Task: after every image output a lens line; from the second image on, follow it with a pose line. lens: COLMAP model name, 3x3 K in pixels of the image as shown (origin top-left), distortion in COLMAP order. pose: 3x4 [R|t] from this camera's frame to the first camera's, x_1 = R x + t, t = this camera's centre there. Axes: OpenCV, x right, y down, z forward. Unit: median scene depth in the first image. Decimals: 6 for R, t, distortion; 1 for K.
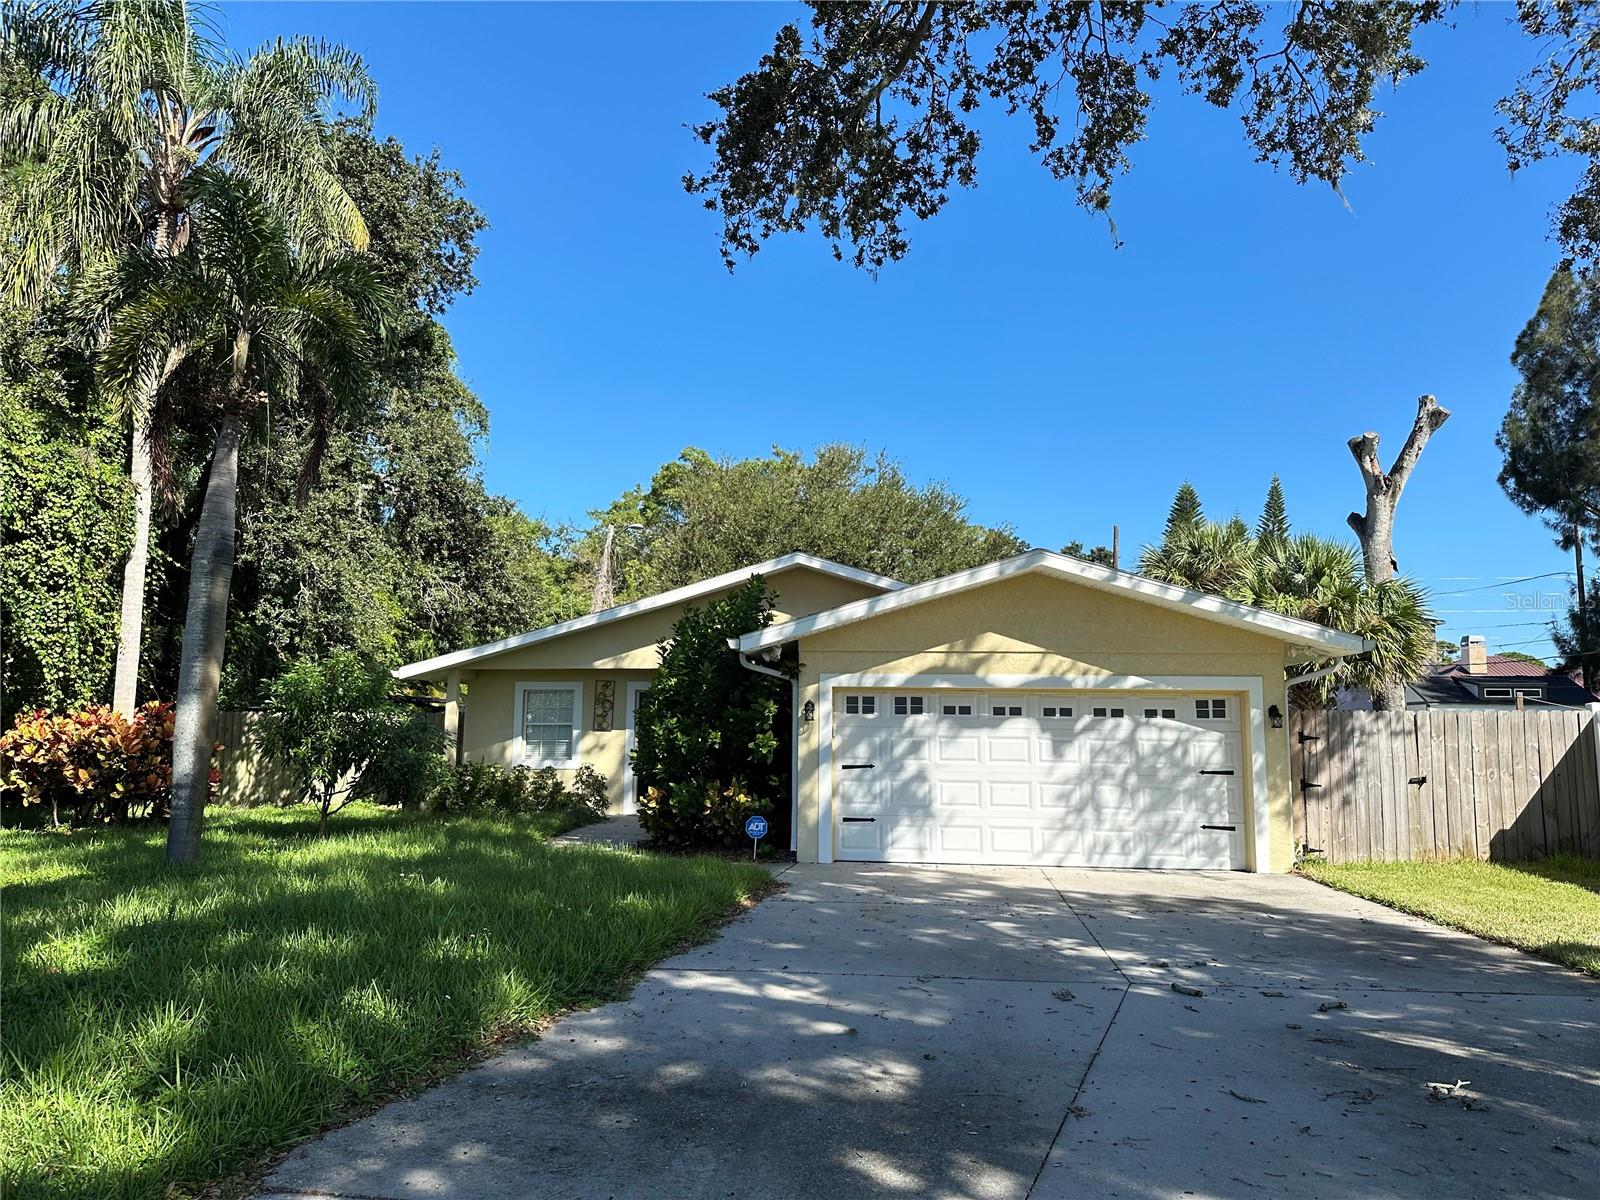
lens RADIAL K [[1127.5, 0, 798.5], [0, 1127.5, 597.0], [0, 0, 1]] dist [0.048867, -0.065851]
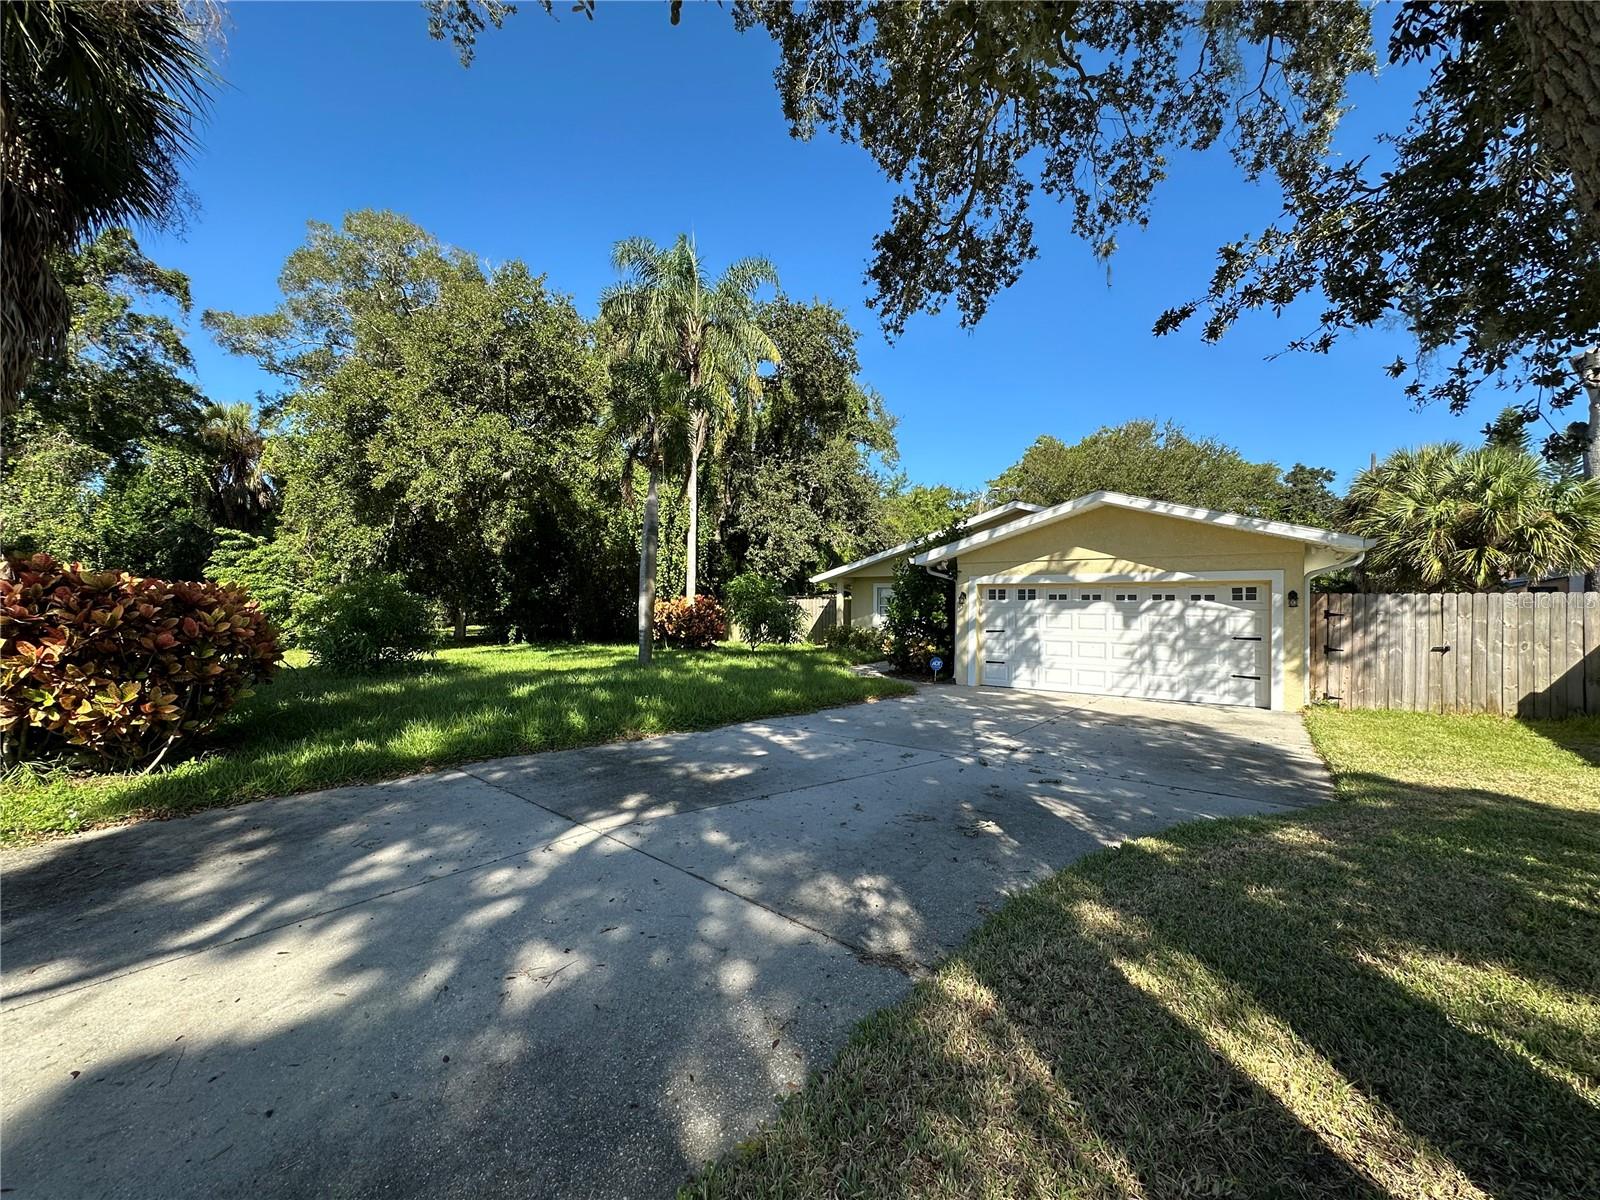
lens RADIAL K [[637.6, 0, 763.1], [0, 637.6, 596.8], [0, 0, 1]] dist [-0.003275, 0.000714]
pose [[0.854327, -0.009223, -0.519653, 0.261369], [0.059124, 0.995077, 0.079541, 0.004213], [0.516361, -0.098678, 0.850667, 0.026492]]
